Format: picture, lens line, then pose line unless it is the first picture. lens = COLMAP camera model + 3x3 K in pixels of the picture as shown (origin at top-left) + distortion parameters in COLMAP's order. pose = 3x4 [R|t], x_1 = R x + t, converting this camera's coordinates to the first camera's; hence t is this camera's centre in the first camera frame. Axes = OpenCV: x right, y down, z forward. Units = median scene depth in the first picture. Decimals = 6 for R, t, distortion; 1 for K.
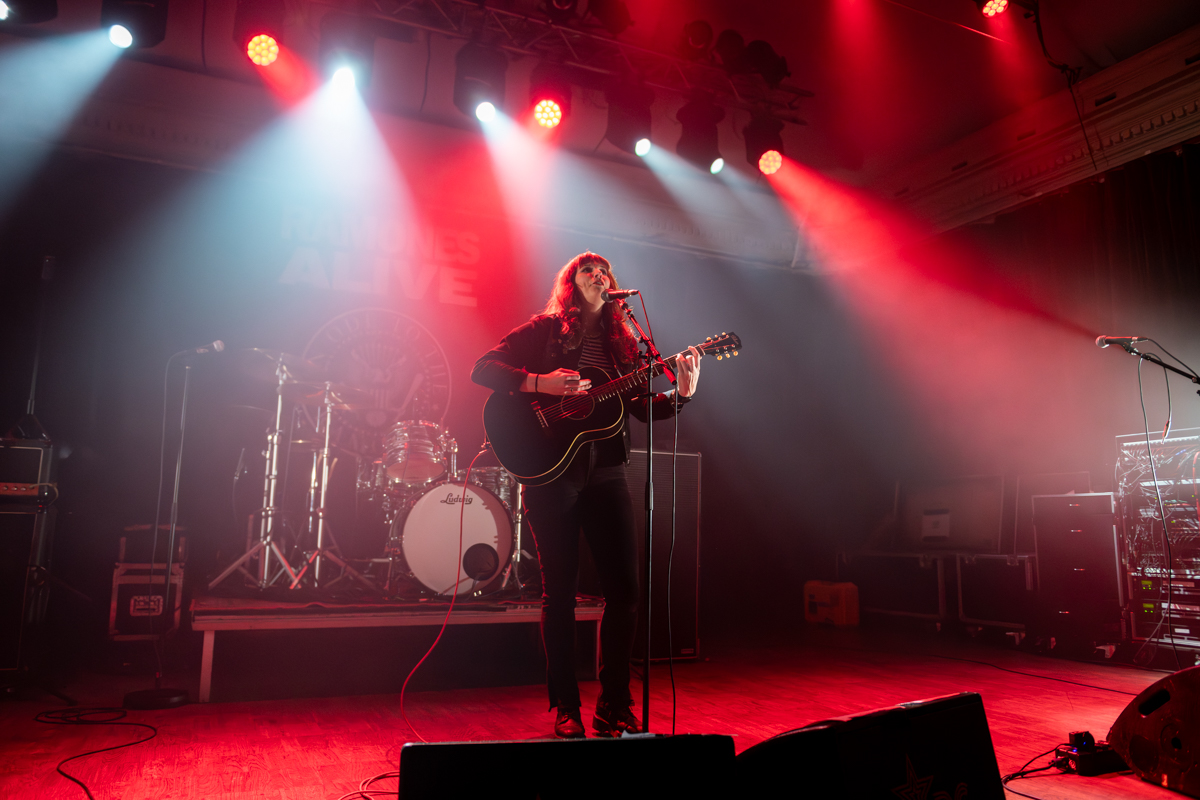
lens RADIAL K [[873.3, 0, 602.0], [0, 873.3, 376.0], [0, 0, 1]] dist [0.001330, -0.000922]
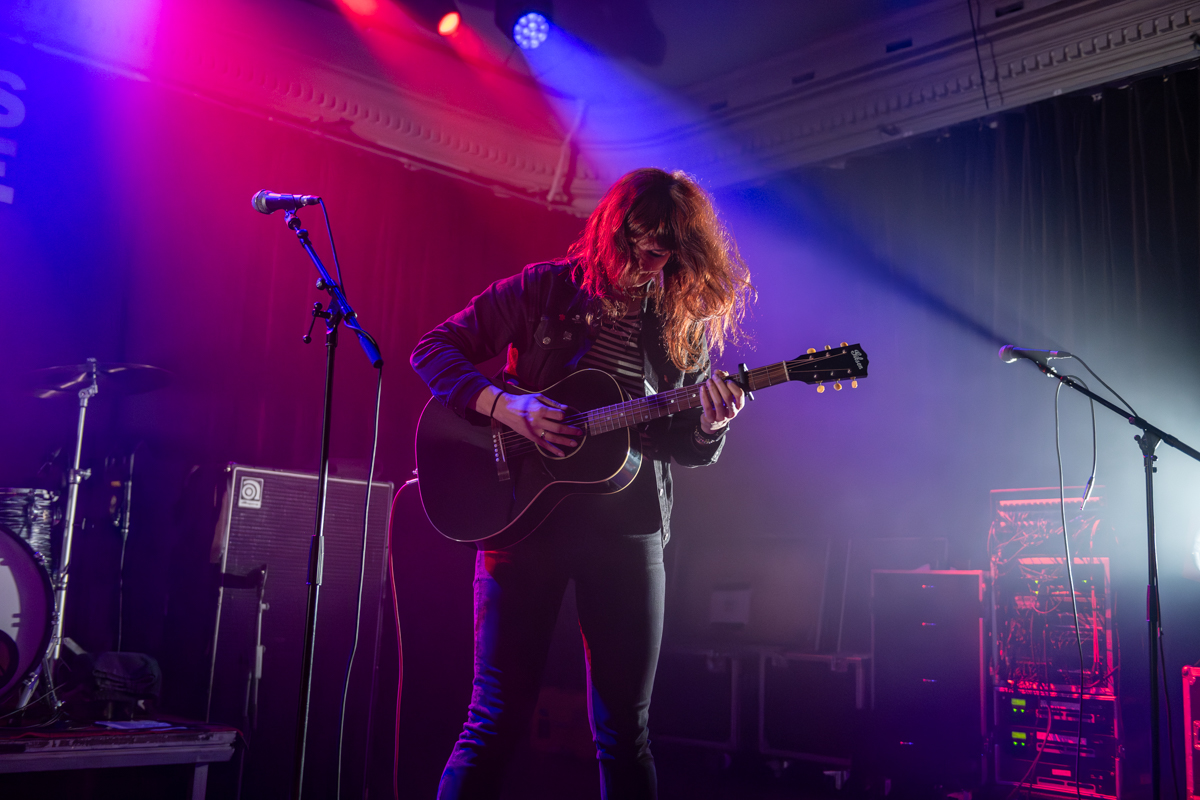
lens RADIAL K [[1300.6, 0, 600.5], [0, 1300.6, 385.1], [0, 0, 1]] dist [0.026173, 0.001603]
pose [[0.956775, 0.074818, 0.281041, -0.009940], [-0.080072, 0.996763, 0.007243, 0.002447], [-0.279589, -0.029433, 0.959668, 0.094009]]
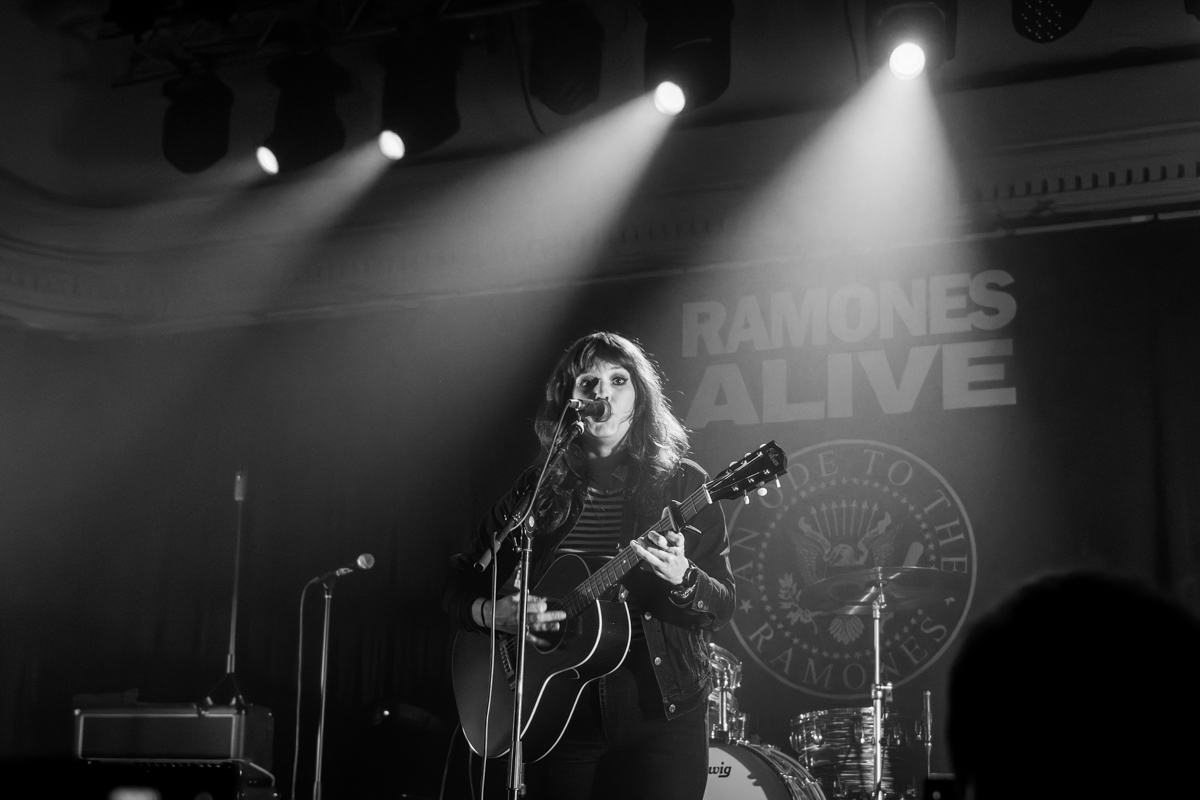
lens RADIAL K [[1606.8, 0, 600.0], [0, 1606.8, 400.0], [0, 0, 1]] dist [-0.116017, 0.026639]
pose [[0.647683, -0.181831, -0.739895, 0.560045], [0.118193, 0.983328, -0.138193, 0.032498], [0.752687, 0.002055, 0.658376, 0.209646]]
